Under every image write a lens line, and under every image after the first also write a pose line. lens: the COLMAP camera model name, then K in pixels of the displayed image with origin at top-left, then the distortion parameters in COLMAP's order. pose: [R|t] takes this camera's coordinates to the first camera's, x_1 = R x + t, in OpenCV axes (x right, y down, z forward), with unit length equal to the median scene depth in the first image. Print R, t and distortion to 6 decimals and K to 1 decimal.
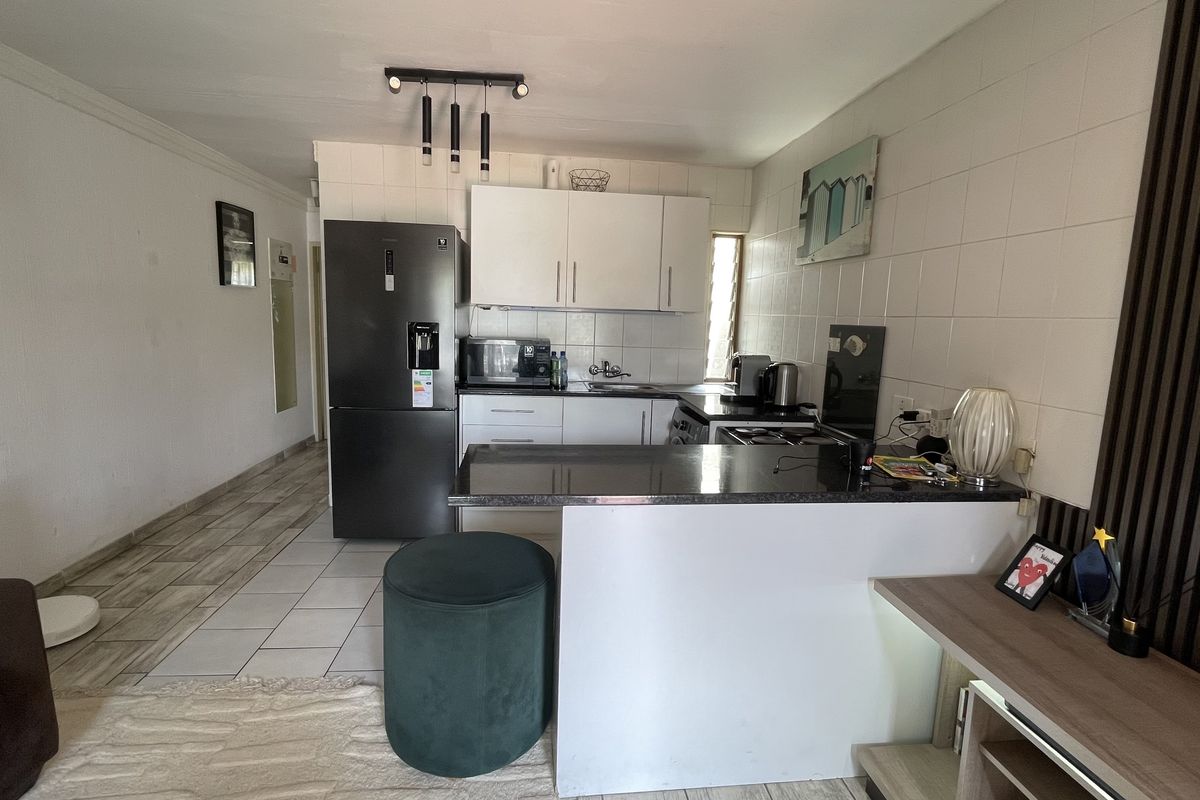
lens RADIAL K [[578.2, 0, 600.0], [0, 578.2, 400.0], [0, 0, 1]] dist [0.000471, -0.002671]
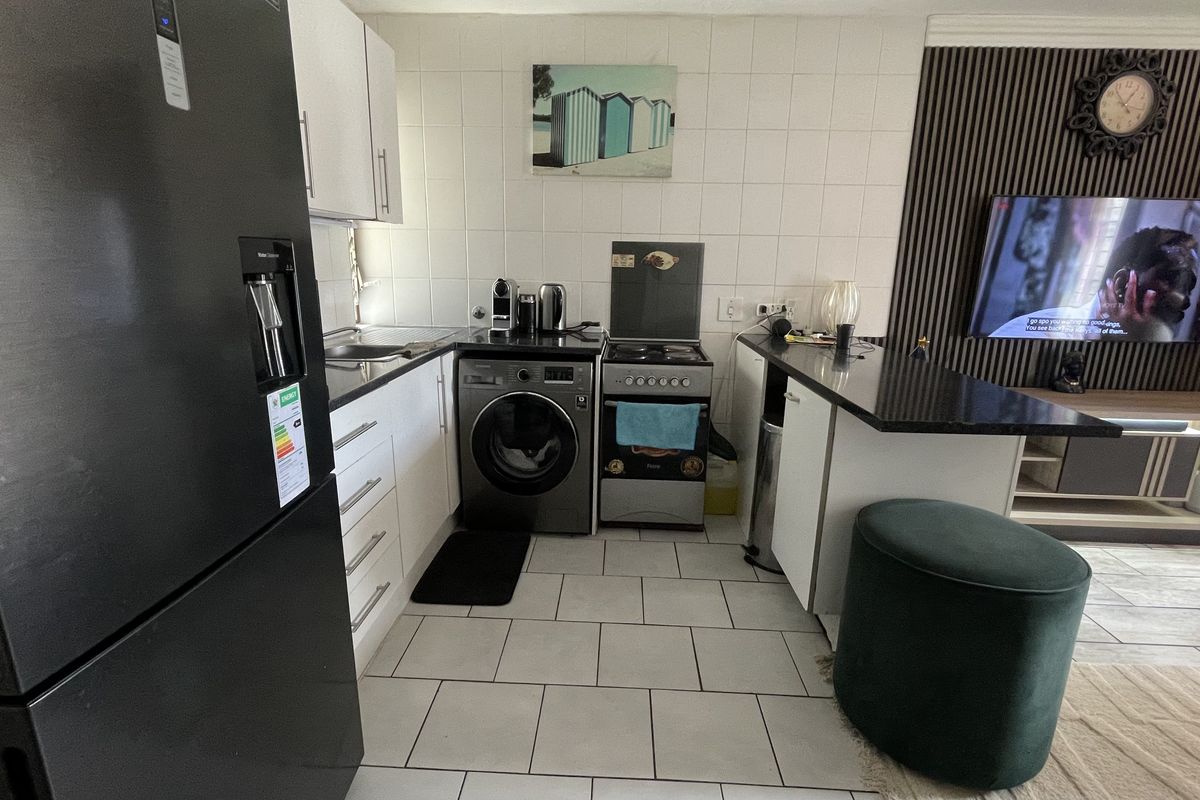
lens RADIAL K [[578.2, 0, 600.0], [0, 578.2, 400.0], [0, 0, 1]] dist [0.000471, -0.002671]
pose [[0.148377, -0.263795, 0.953098, -0.701203], [0.131622, 0.960460, 0.245342, -0.121309], [-0.980133, 0.089046, 0.177231, 0.909314]]
